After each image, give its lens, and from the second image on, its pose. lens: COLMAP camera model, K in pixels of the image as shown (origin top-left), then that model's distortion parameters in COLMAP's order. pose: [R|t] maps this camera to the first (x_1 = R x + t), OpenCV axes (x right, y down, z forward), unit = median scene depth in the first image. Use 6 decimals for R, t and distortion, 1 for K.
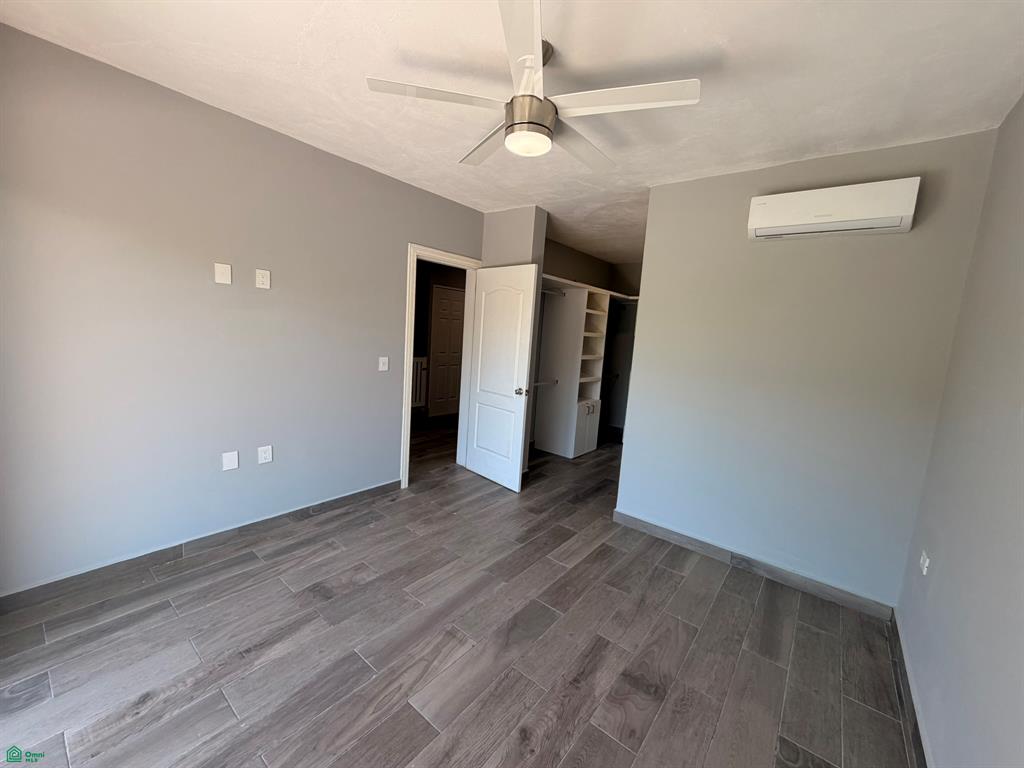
lens RADIAL K [[410.5, 0, 509.3], [0, 410.5, 382.8], [0, 0, 1]] dist [-0.001067, 0.000067]
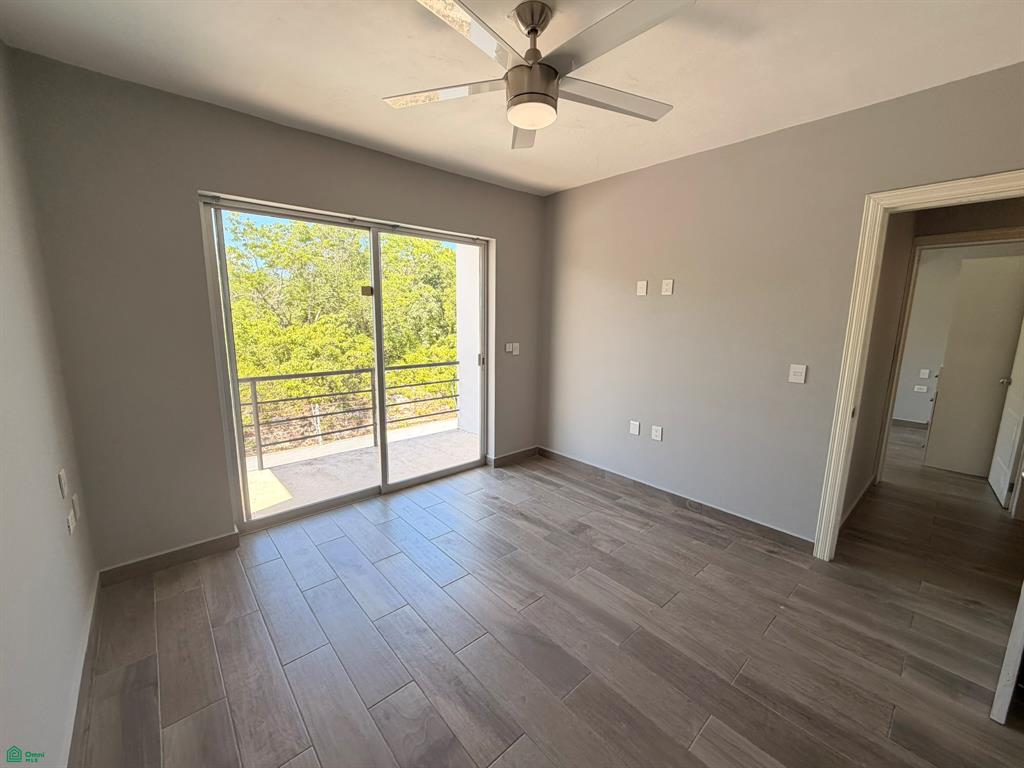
lens RADIAL K [[410.5, 0, 512.5], [0, 410.5, 385.3], [0, 0, 1]] dist [-0.001067, 0.000067]
pose [[-0.168827, 0.097561, -0.980805, 0.683129], [-0.152285, 0.980559, 0.123749, -0.050295], [0.973810, 0.170254, -0.150688, 0.788081]]
